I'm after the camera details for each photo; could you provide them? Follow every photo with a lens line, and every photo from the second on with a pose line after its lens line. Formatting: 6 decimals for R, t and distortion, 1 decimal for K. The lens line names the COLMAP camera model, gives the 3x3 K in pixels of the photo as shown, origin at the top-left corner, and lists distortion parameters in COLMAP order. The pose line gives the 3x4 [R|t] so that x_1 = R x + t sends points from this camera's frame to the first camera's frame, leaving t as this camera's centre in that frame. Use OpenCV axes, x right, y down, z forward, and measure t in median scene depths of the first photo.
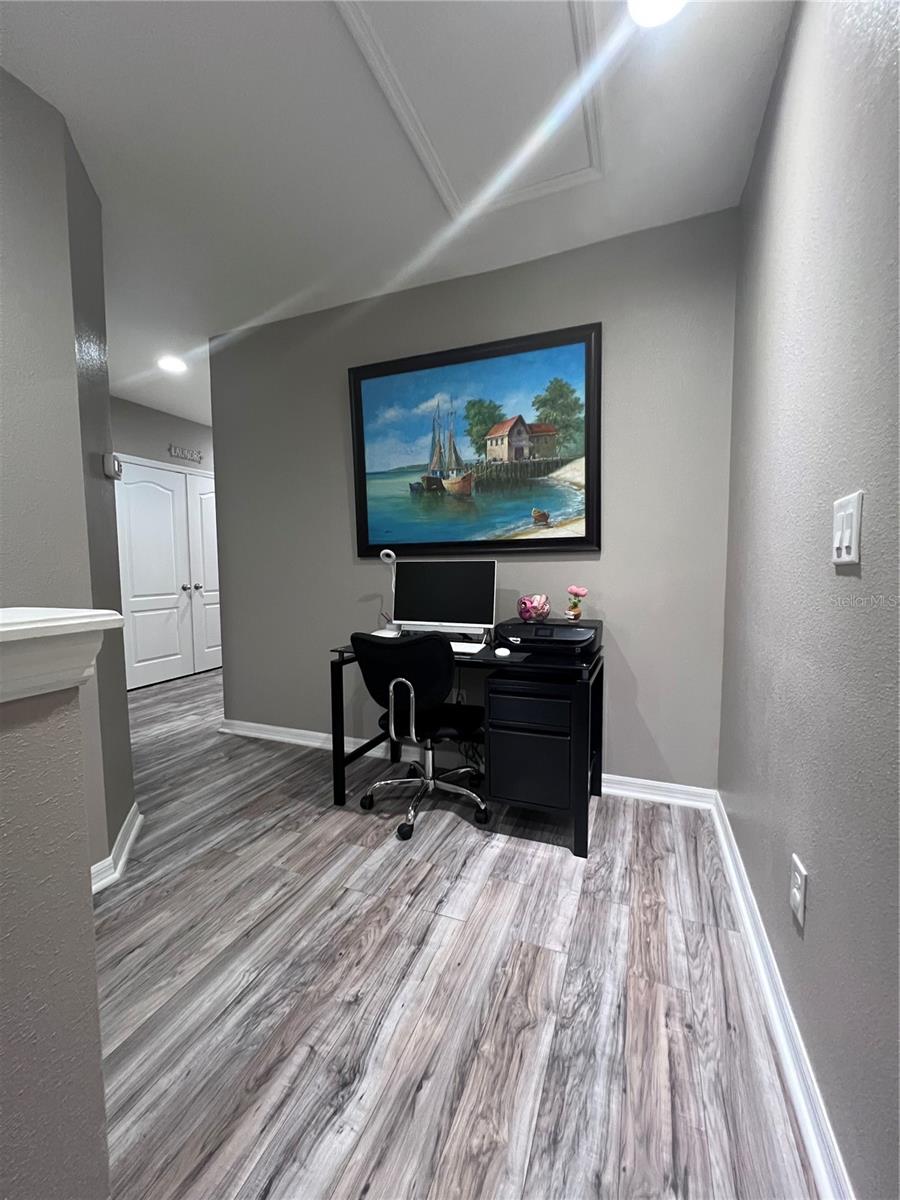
lens RADIAL K [[479.2, 0, 451.5], [0, 479.2, 600.6], [0, 0, 1]] dist [0.002641, -0.000066]
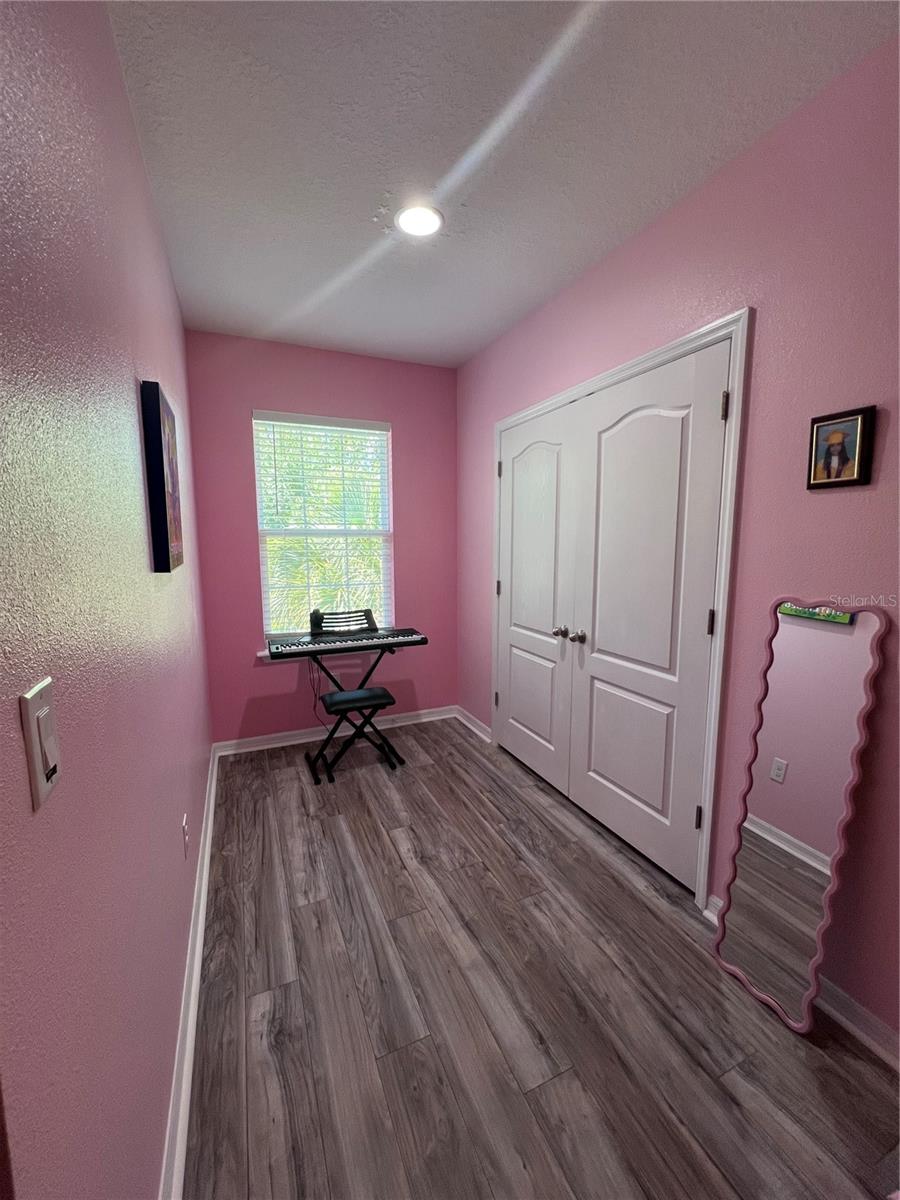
lens RADIAL K [[479.2, 0, 451.4], [0, 479.2, 599.2], [0, 0, 1]] dist [0.002641, -0.000066]
pose [[-0.697835, 0.096940, -0.709668, 0.757270], [-0.036916, 0.984614, 0.170798, -0.300481], [0.715307, 0.145387, -0.683520, 1.723483]]
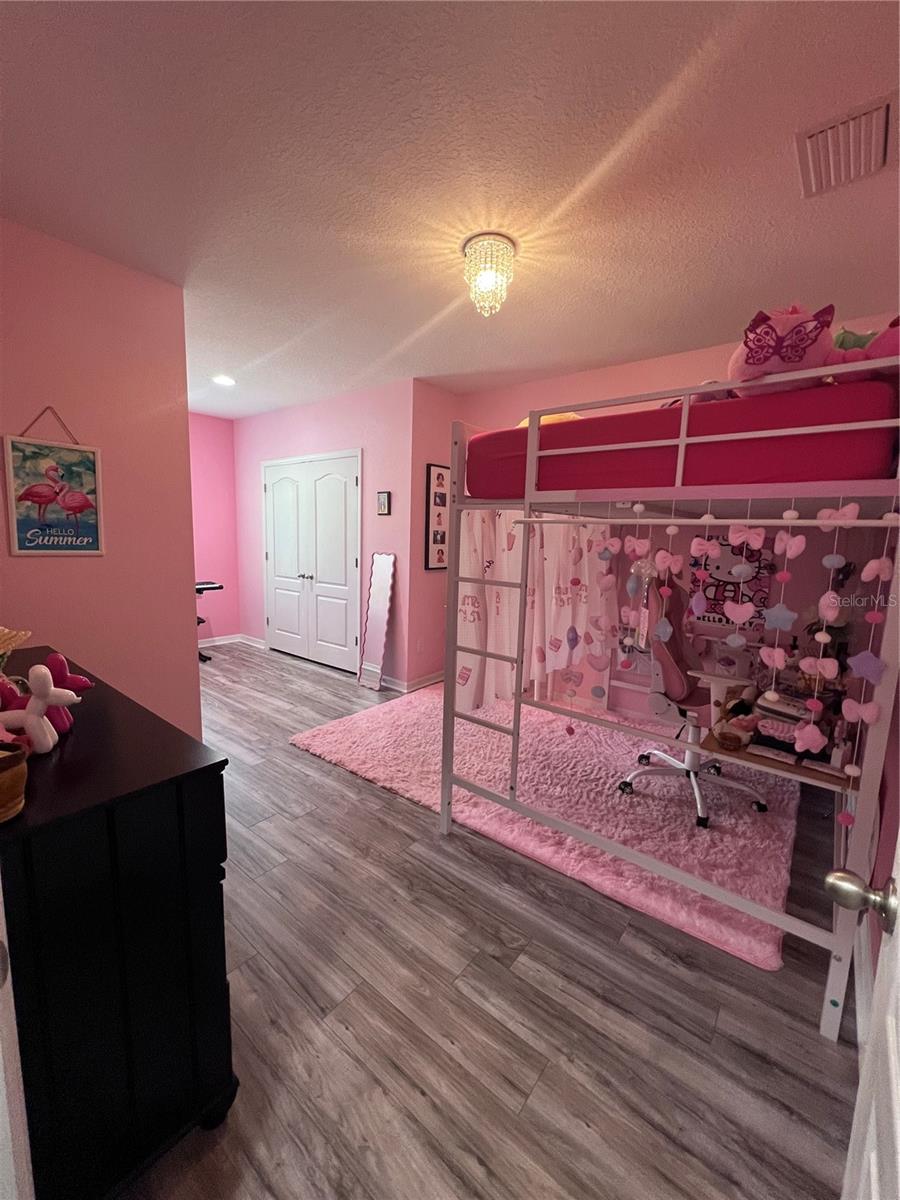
lens RADIAL K [[479.2, 0, 449.8], [0, 479.2, 597.5], [0, 0, 1]] dist [0.002641, -0.000066]
pose [[-0.292158, 0.128399, -0.947712, 2.286356], [-0.085527, 0.983468, 0.159610, -0.391710], [0.952538, 0.127686, -0.276346, 2.862094]]
